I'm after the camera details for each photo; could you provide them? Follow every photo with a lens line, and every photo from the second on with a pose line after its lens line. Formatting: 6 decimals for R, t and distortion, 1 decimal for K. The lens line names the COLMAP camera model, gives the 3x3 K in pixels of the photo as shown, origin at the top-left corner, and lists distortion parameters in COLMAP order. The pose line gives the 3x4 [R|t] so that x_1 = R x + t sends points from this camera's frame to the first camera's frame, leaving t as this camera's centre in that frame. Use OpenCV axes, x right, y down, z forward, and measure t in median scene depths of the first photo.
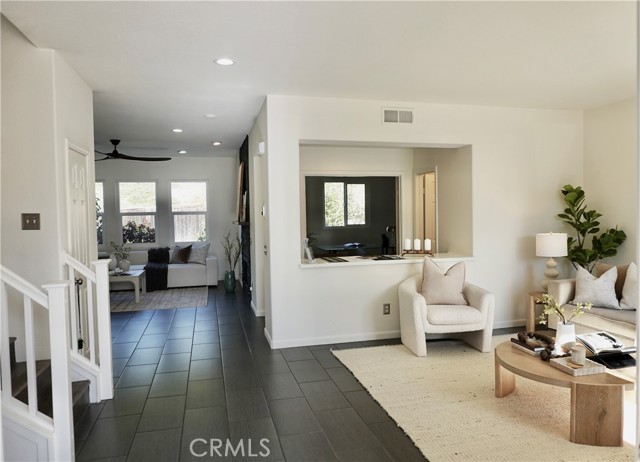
lens RADIAL K [[461.6, 0, 339.0], [0, 461.6, 231.1], [0, 0, 1]] dist [-0.006908, 0.000313]
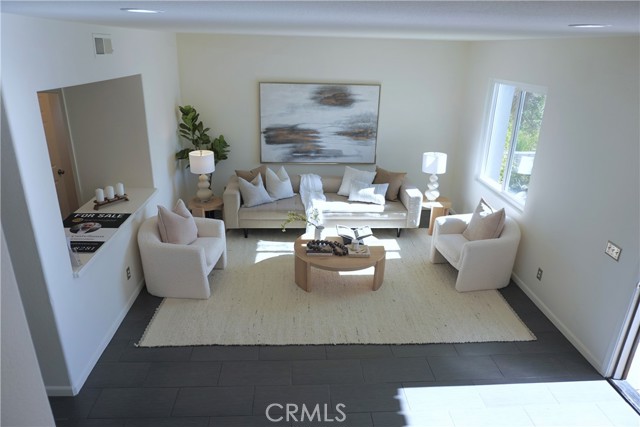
lens RADIAL K [[427.2, 0, 320.0], [0, 427.2, 213.5], [0, 0, 1]] dist [-0.047489, 0.033869]
pose [[0.213556, -0.332061, 0.918765, -0.525610], [0.003958, 0.940747, 0.339086, -0.215237], [-0.976923, -0.068777, 0.202217, 0.466561]]
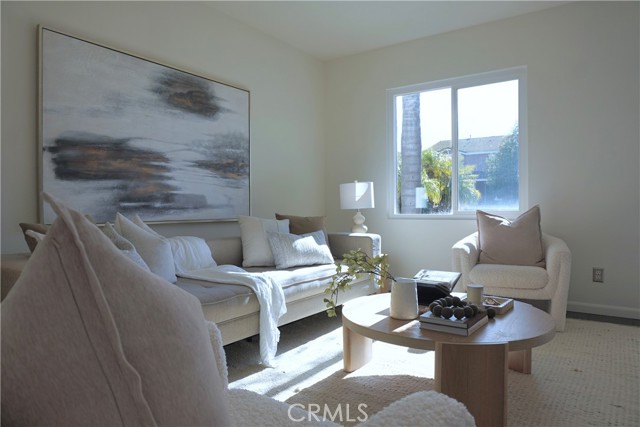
lens RADIAL K [[427.2, 0, 320.0], [0, 427.2, 213.5], [0, 0, 1]] dist [-0.047489, 0.033869]
pose [[-0.633861, 0.009659, 0.773386, 0.067156], [0.041601, 0.998900, 0.021620, 0.057081], [-0.772327, 0.045878, -0.633566, 0.959296]]
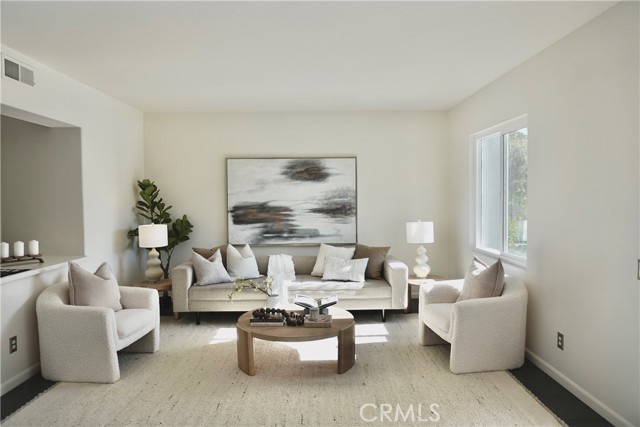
lens RADIAL K [[427.2, 0, 320.0], [0, 427.2, 213.5], [0, 0, 1]] dist [-0.047489, 0.033869]
pose [[0.256406, -0.022465, 0.966308, -0.378484], [0.036807, 0.999232, 0.013464, -0.020546], [-0.965868, 0.032114, 0.257036, 0.375851]]
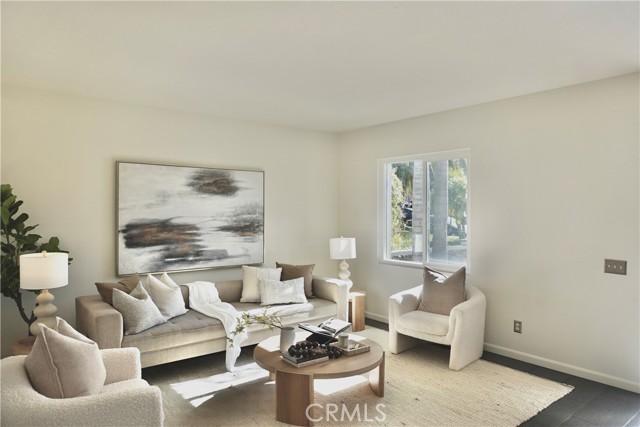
lens RADIAL K [[427.2, 0, 320.0], [0, 427.2, 213.5], [0, 0, 1]] dist [-0.047489, 0.033869]
pose [[-0.390039, 0.010109, 0.920743, -0.292396], [0.034572, 0.999395, 0.003672, -0.044410], [-0.920149, 0.033264, -0.390152, 0.854471]]
